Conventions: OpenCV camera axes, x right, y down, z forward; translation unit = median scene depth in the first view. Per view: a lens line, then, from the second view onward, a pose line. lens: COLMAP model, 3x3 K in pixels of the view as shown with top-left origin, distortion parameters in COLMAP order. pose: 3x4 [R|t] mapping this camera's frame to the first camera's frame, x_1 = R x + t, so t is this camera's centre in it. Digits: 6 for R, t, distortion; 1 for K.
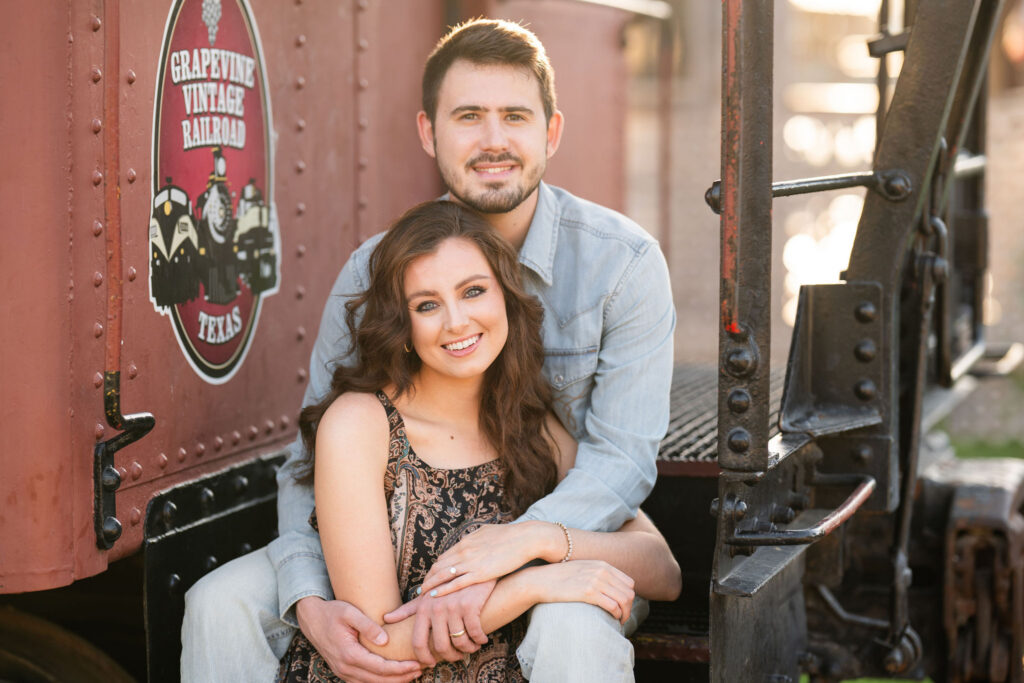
lens RADIAL K [[2549.1, 0, 512.0], [0, 2549.1, 358.8], [0, 0, 1]] dist [0.025694, 0.071798]
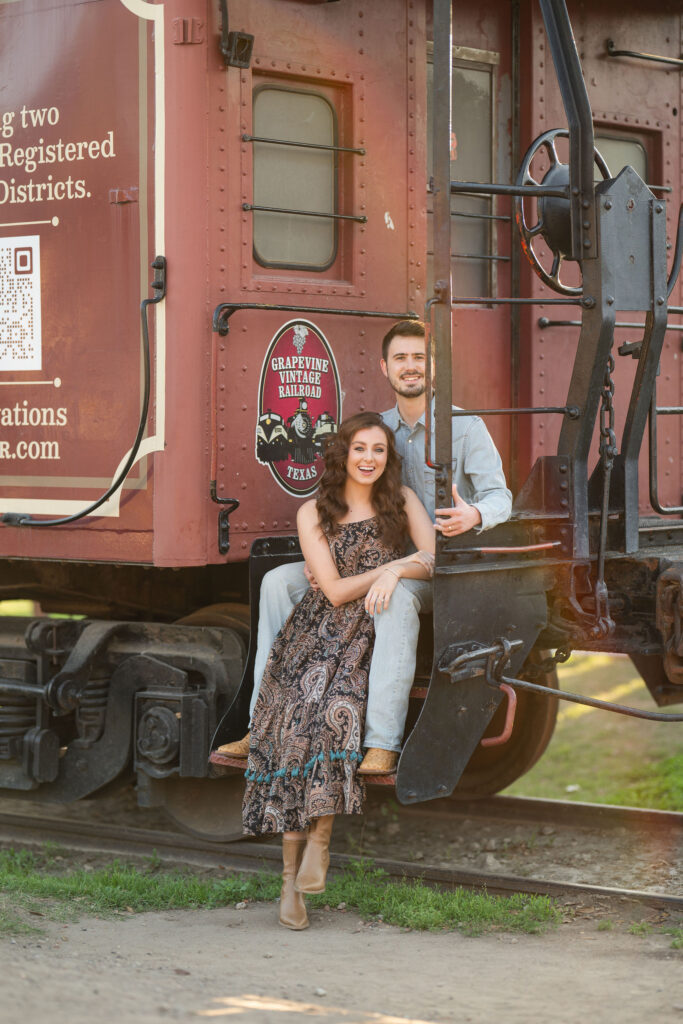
lens RADIAL K [[2723.8, 0, 341.5], [0, 2723.8, 512.0], [0, 0, 1]] dist [0.019626, 1.824848]
pose [[0.912907, 0.011579, -0.408004, 0.959898], [-0.036206, 0.997954, -0.052689, 0.156547], [0.406559, 0.062872, 0.911459, -1.296454]]
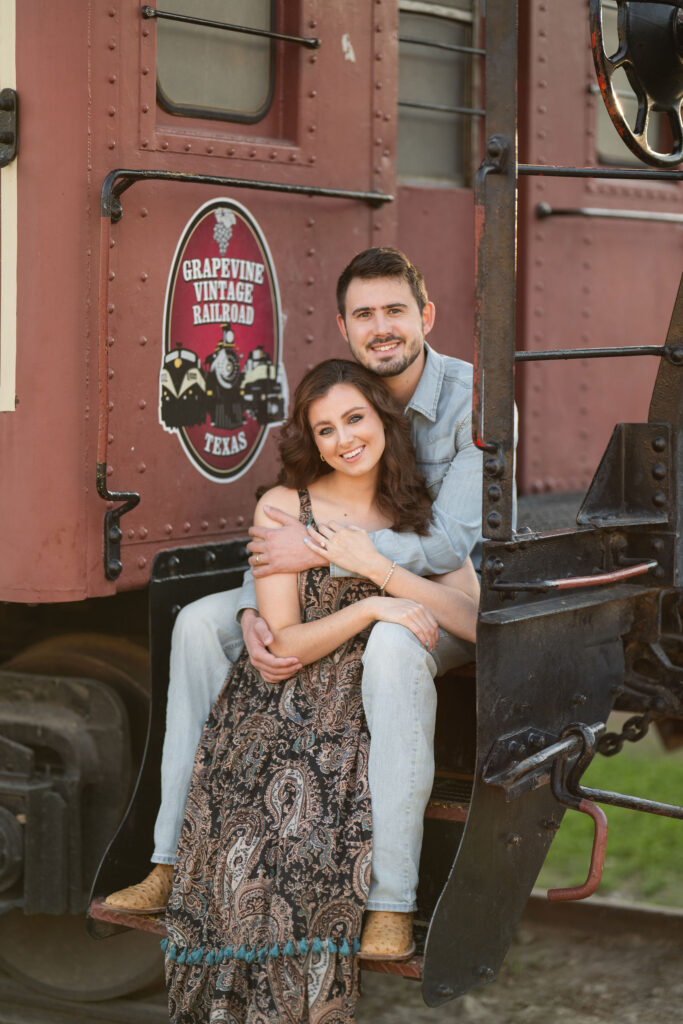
lens RADIAL K [[2549.1, 0, 341.5], [0, 2549.1, 512.0], [0, 0, 1]] dist [0.025694, 0.071798]
pose [[0.957254, 0.029394, -0.287751, 0.384355], [-0.034244, 0.999343, -0.011834, 0.042687], [0.287214, 0.021182, 0.957632, -0.409461]]
